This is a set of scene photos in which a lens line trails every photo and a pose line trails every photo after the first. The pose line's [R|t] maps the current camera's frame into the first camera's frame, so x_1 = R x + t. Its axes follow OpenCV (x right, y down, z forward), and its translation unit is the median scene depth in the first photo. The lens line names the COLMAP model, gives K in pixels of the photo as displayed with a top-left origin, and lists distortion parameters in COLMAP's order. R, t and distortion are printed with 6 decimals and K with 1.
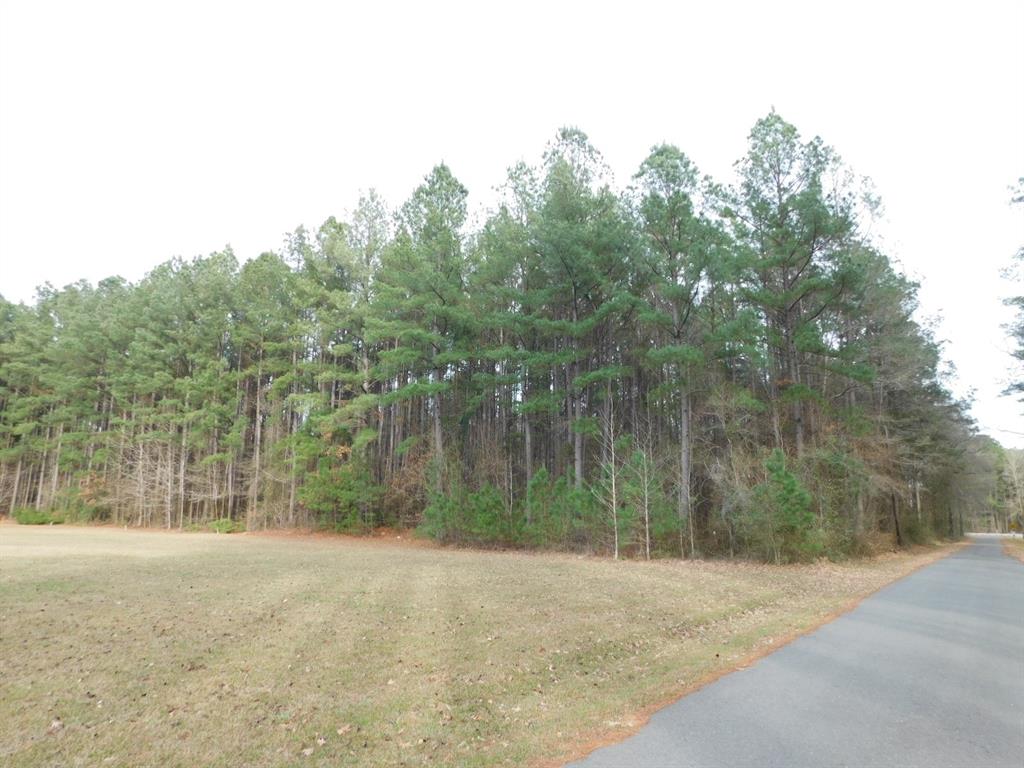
lens RADIAL K [[675.6, 0, 512.0], [0, 675.6, 384.0], [0, 0, 1]] dist [-0.081428, 0.062884]
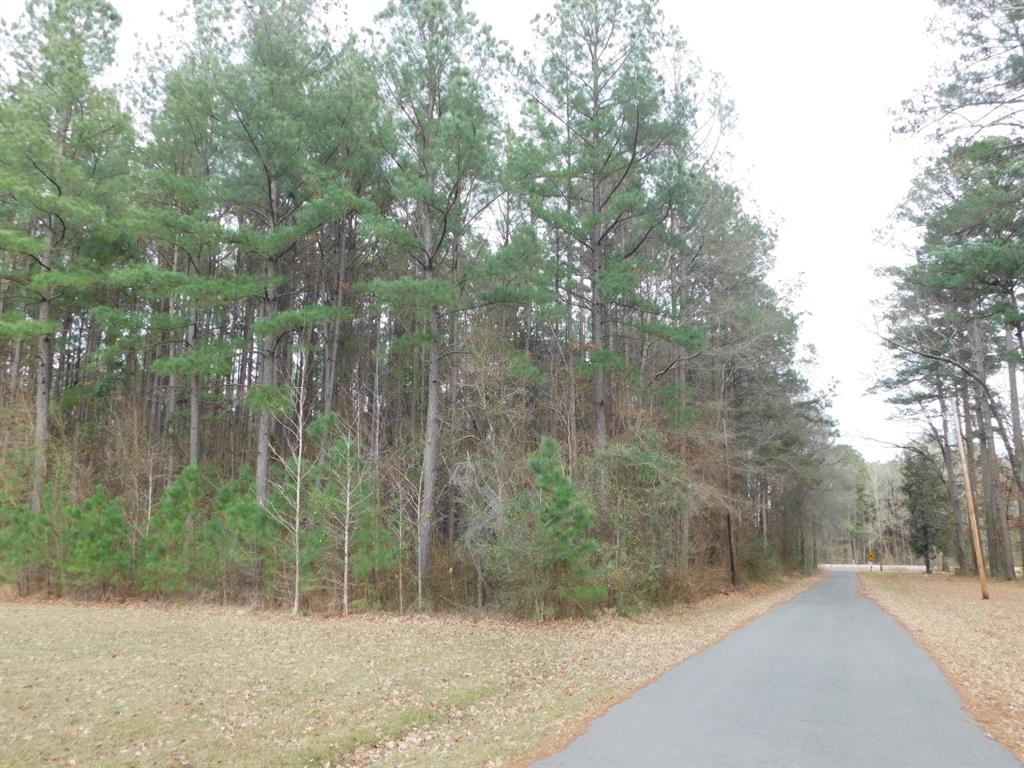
lens RADIAL K [[911.0, 0, 512.0], [0, 911.0, 384.0], [0, 0, 1]] dist [-0.019380, -0.006406]
pose [[0.963808, 0.039122, 0.263713, 0.088057], [-0.044385, 0.998916, 0.014030, 0.023497], [-0.262878, -0.025227, 0.964499, 0.116949]]
